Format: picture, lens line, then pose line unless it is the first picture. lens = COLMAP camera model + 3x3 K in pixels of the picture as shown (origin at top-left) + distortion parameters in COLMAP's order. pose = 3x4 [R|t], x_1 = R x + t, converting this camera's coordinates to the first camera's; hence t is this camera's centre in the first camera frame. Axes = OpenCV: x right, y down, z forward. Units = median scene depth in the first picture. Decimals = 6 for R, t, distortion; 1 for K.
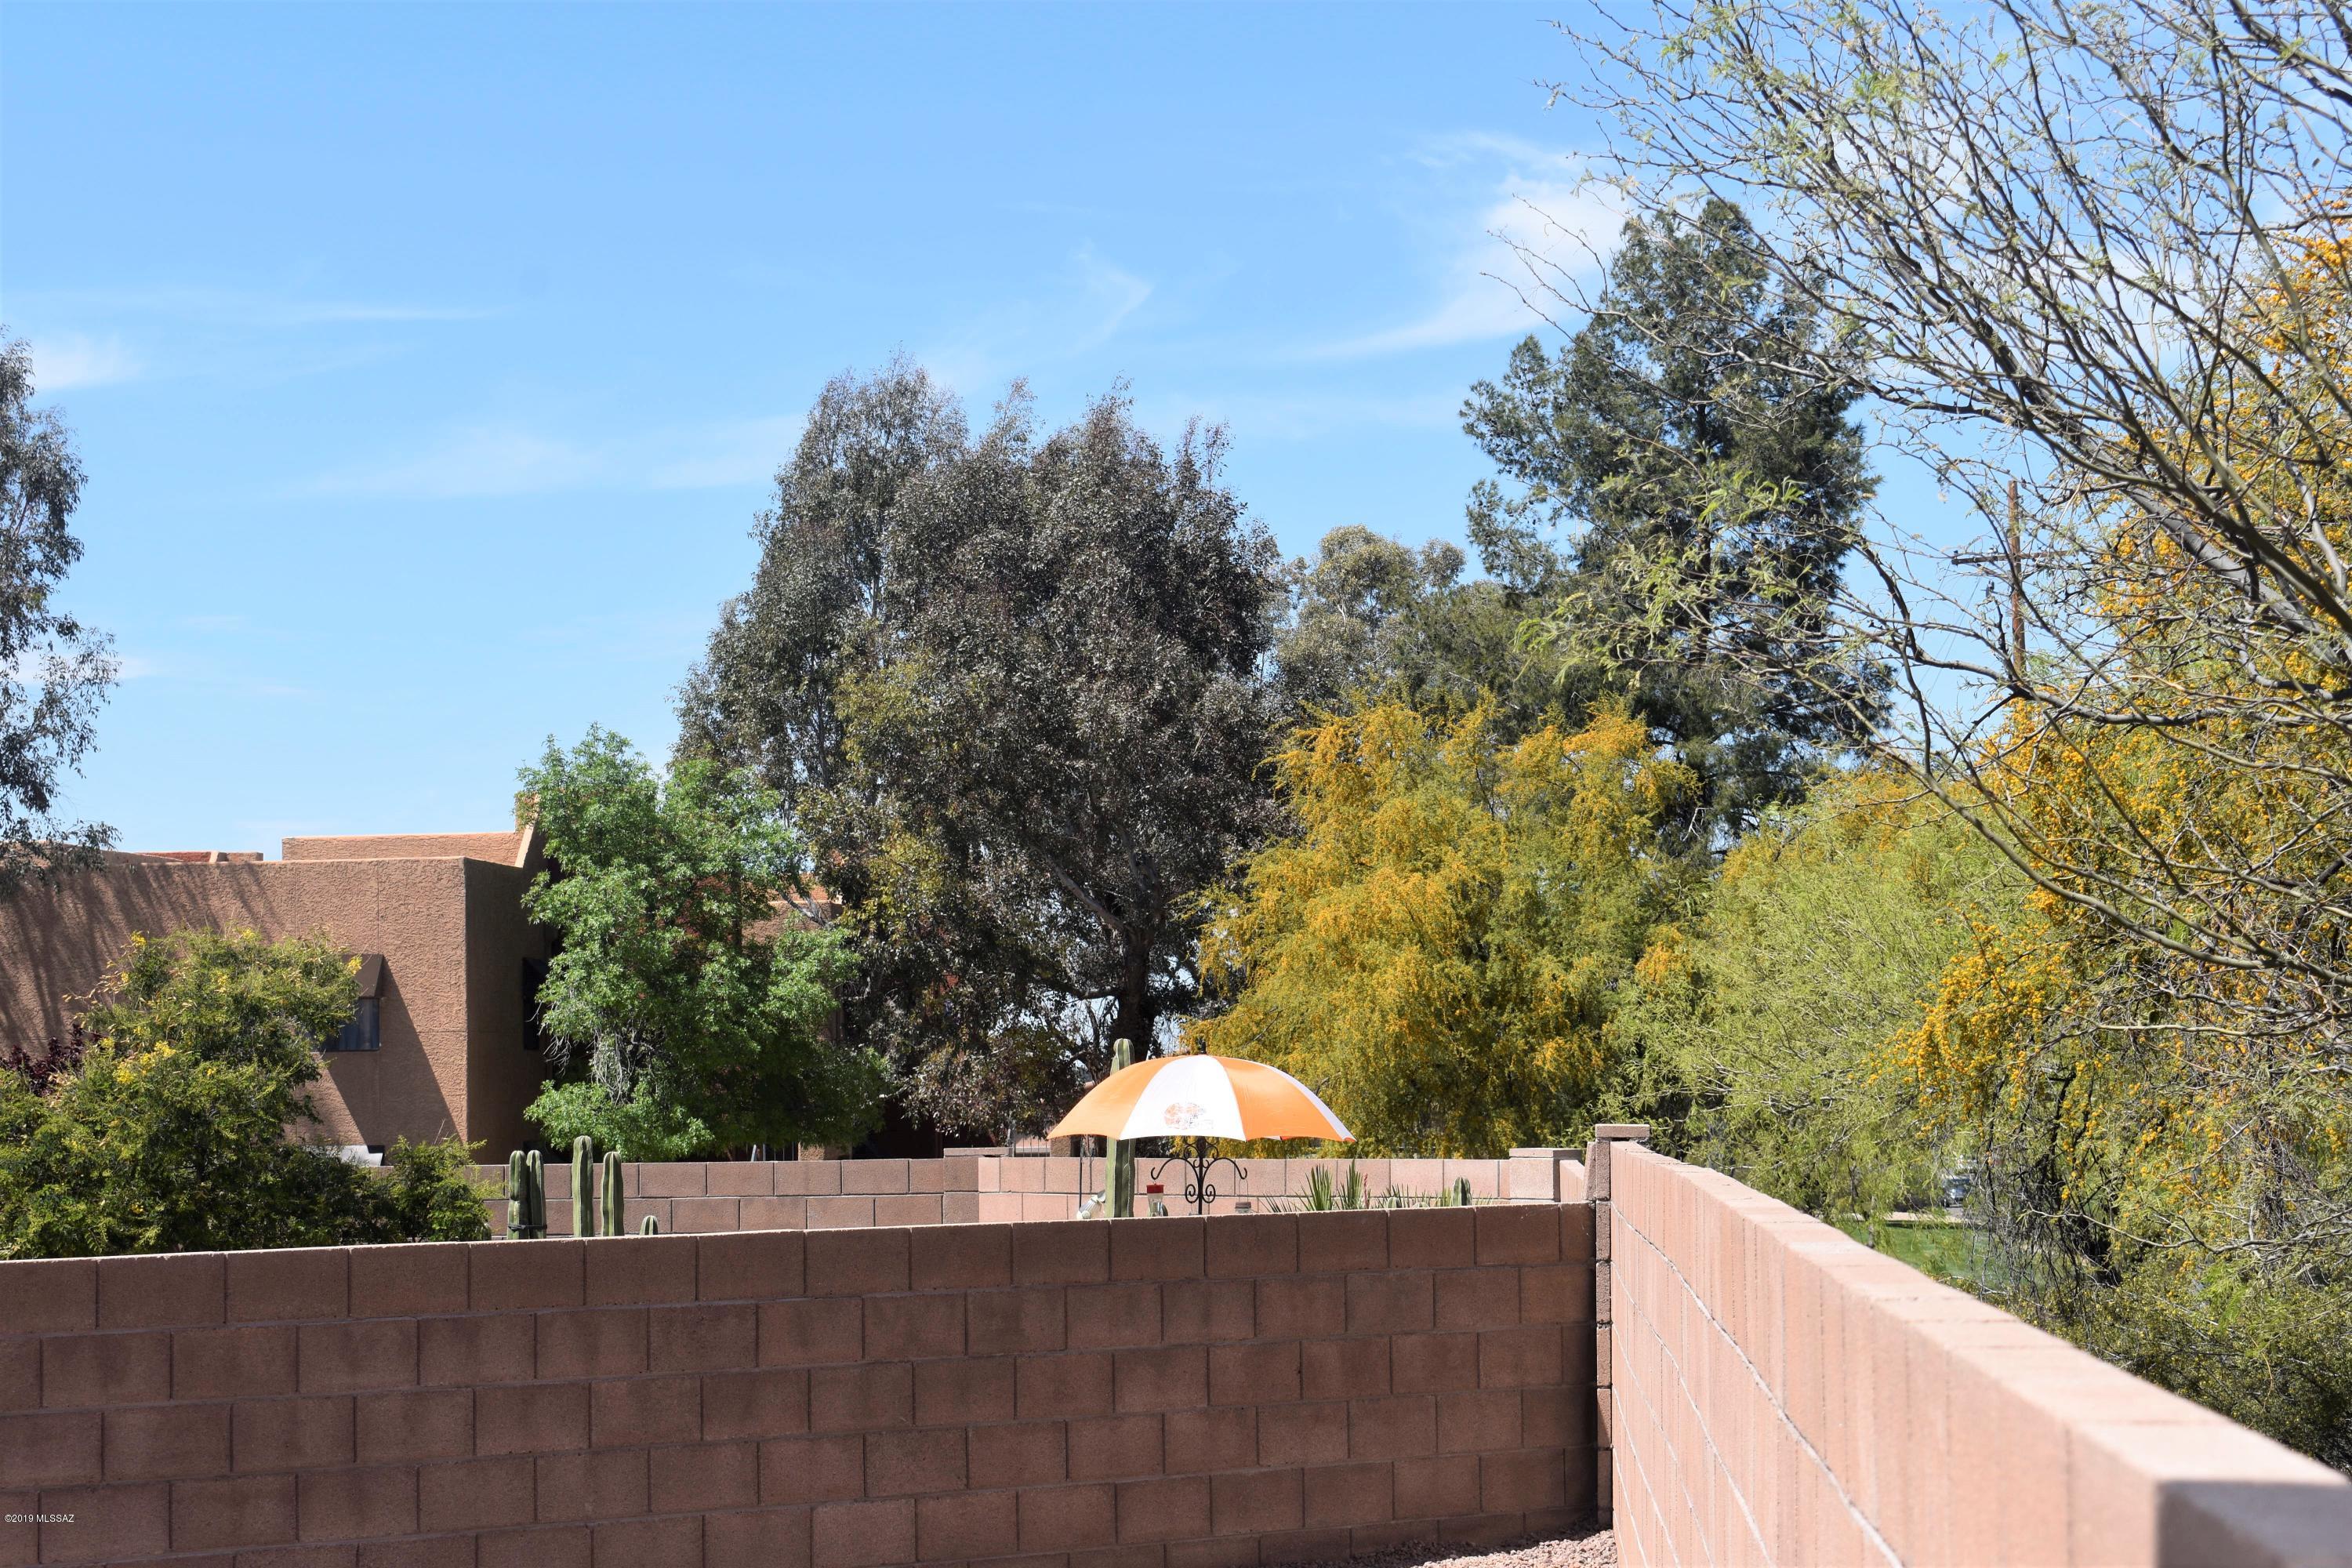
lens RADIAL K [[5213.4, 0, 1191.6], [0, 5213.4, 800.0], [0, 0, 1]] dist [0.091315, 0.000000]
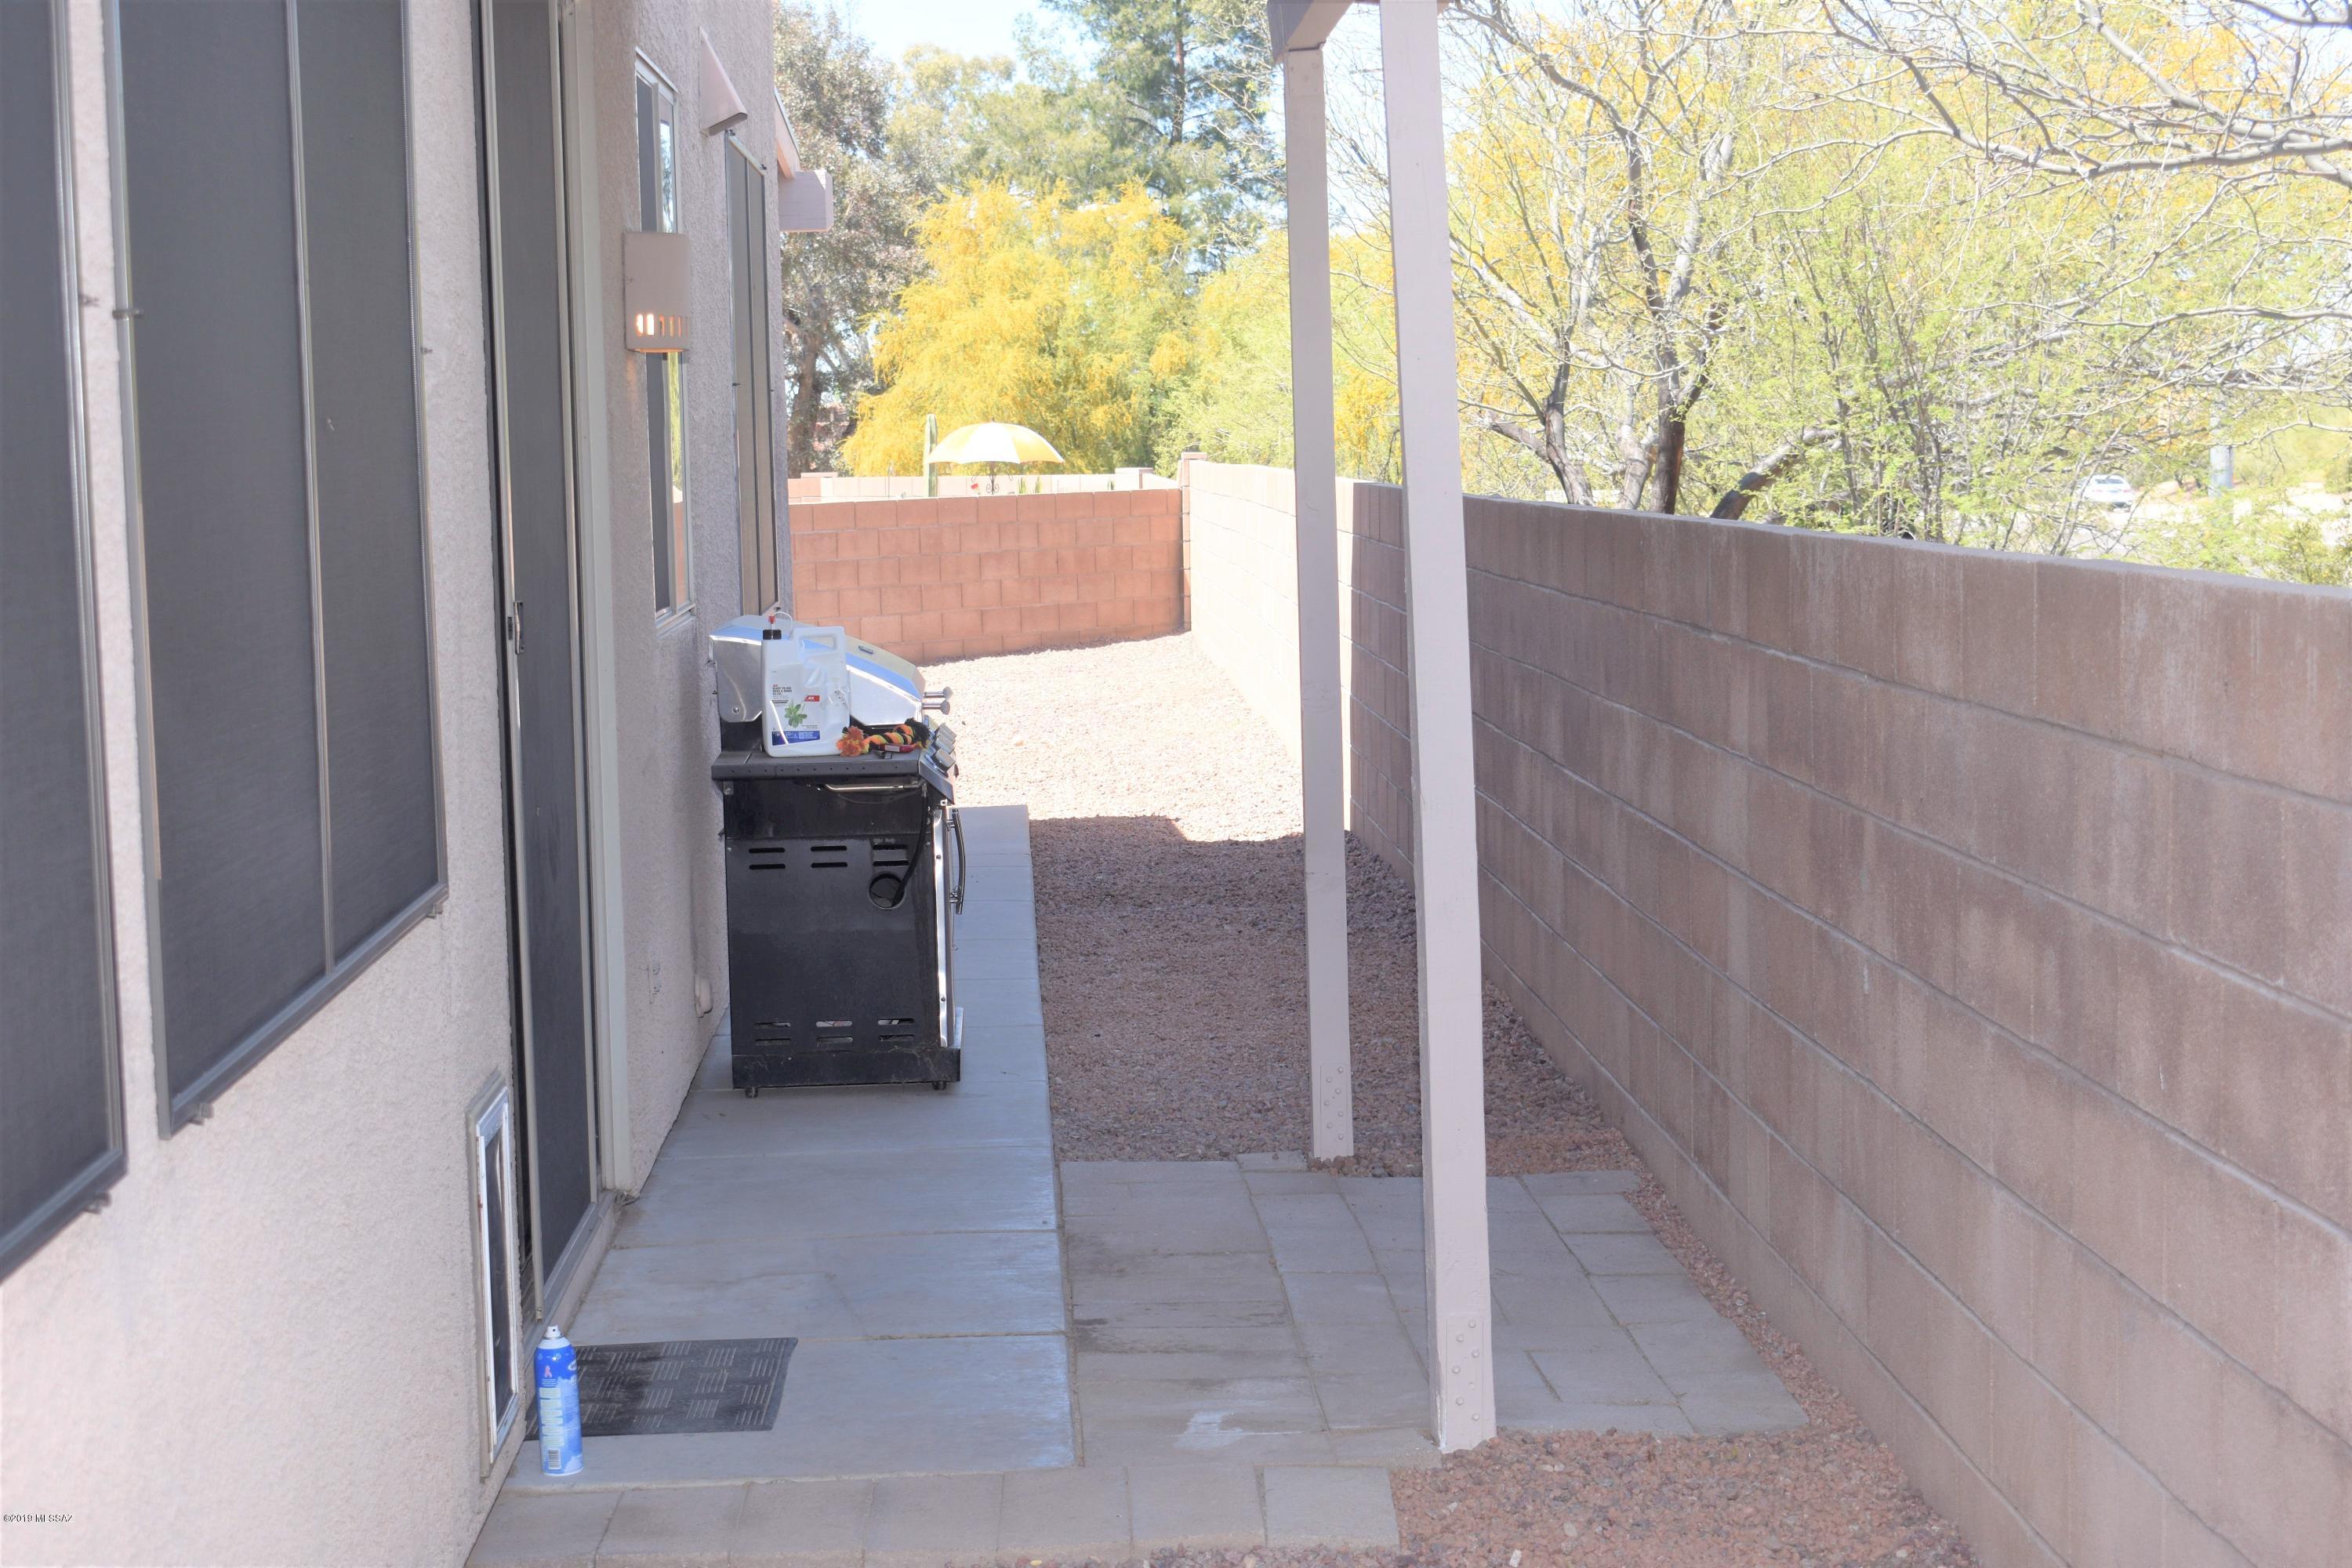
lens RADIAL K [[4372.6, 0, 1179.8], [0, 4372.6, 786.3], [0, 0, 1]] dist [0.042711, 0.000000]
pose [[0.994468, -0.021211, 0.102877, -0.107717], [0.007211, 0.990875, 0.134591, -0.043291], [-0.104793, -0.133104, 0.985546, -0.779093]]
